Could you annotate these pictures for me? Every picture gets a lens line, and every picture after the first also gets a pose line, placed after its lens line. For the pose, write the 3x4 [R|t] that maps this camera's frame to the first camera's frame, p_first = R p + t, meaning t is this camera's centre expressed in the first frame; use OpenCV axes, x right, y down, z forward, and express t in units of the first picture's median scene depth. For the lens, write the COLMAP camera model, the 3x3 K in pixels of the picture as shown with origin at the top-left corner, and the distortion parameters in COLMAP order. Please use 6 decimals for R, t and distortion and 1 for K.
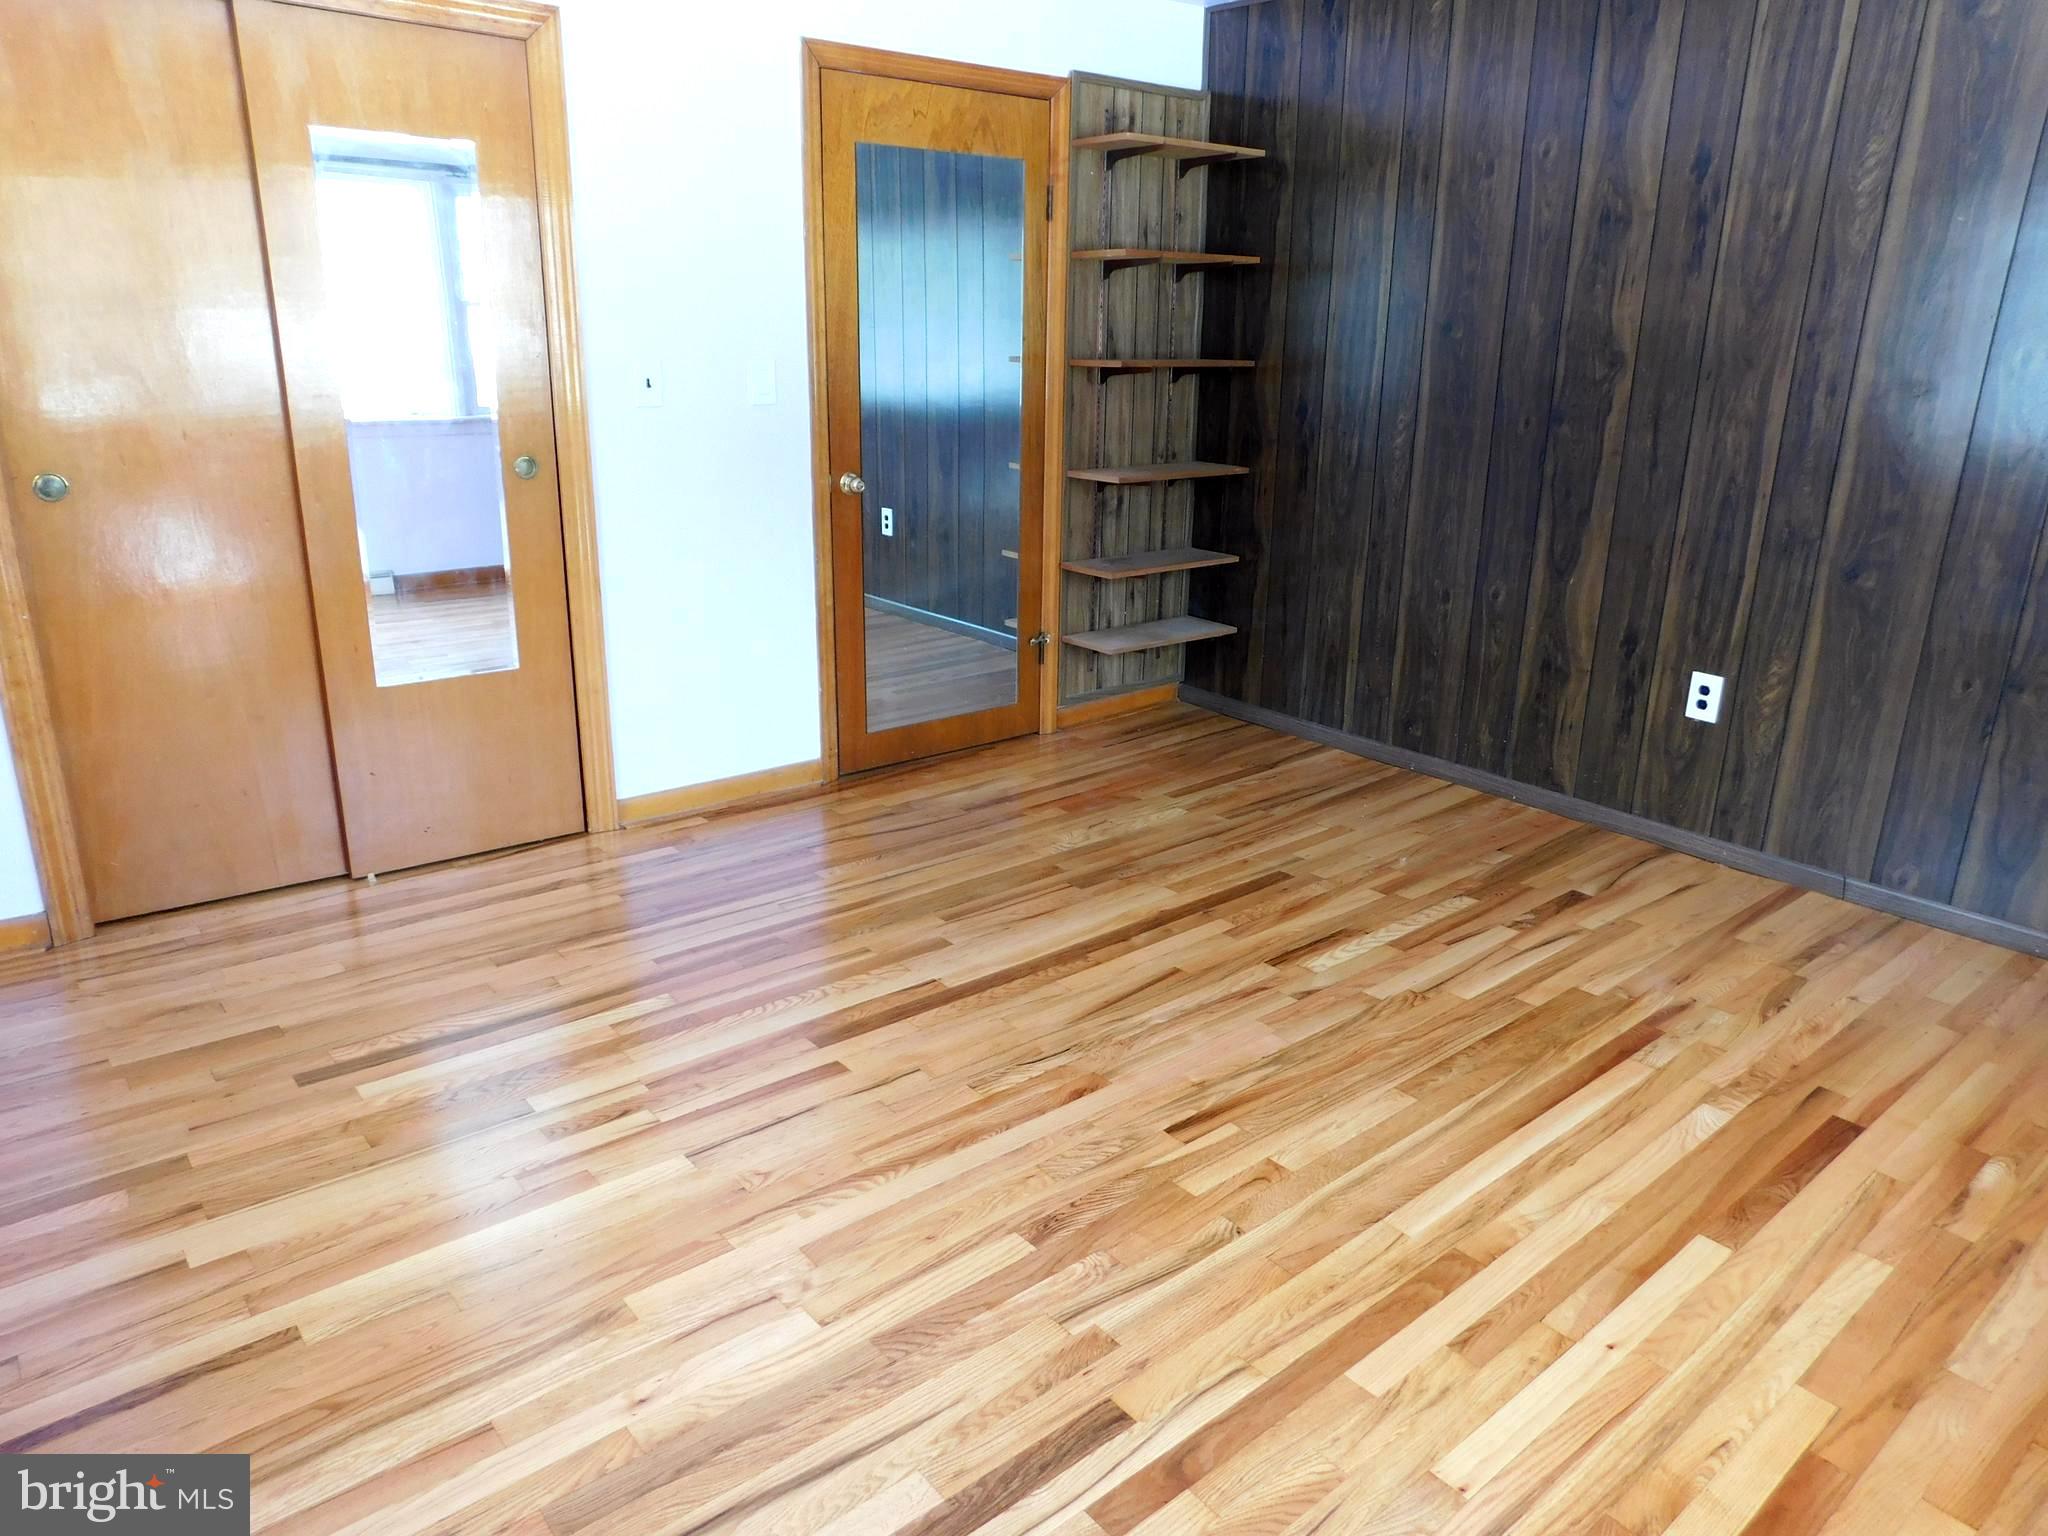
lens RADIAL K [[1353.3, 0, 1027.6], [0, 1353.3, 765.3], [0, 0, 1]] dist [-0.065926, 0.055374]
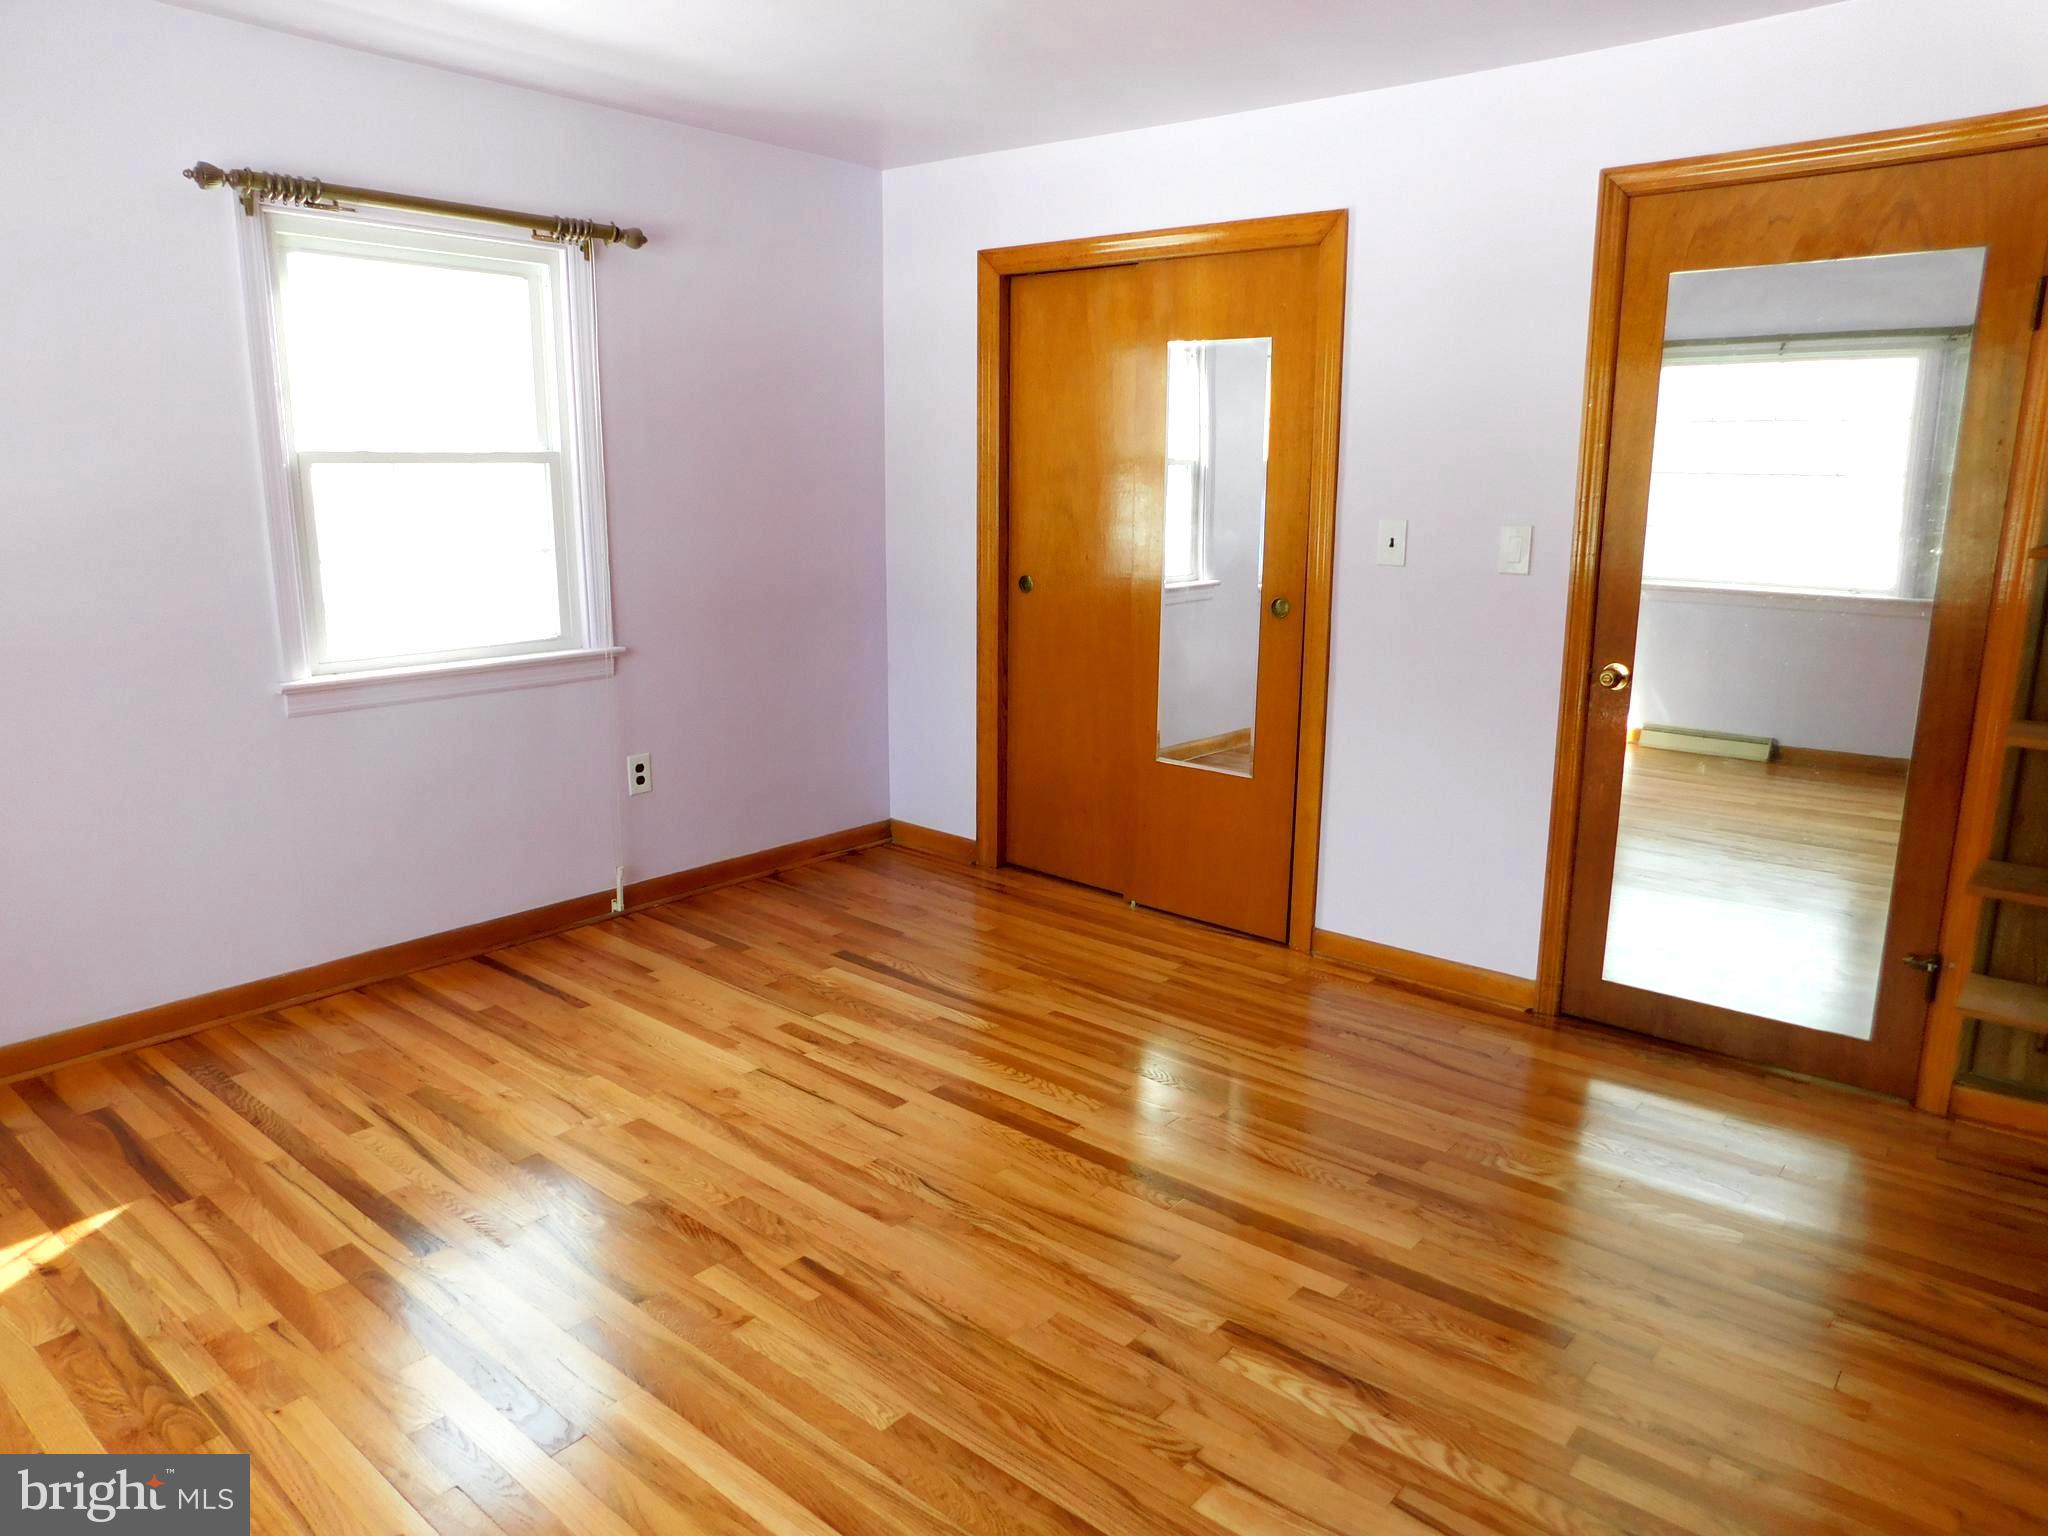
lens RADIAL K [[1353.3, 0, 1027.6], [0, 1353.3, 765.3], [0, 0, 1]] dist [-0.065926, 0.055374]
pose [[0.175079, 0.192216, -0.965609, 0.857975], [-0.306561, 0.942645, 0.132061, -0.217228], [0.935611, 0.272897, 0.223963, 0.690162]]
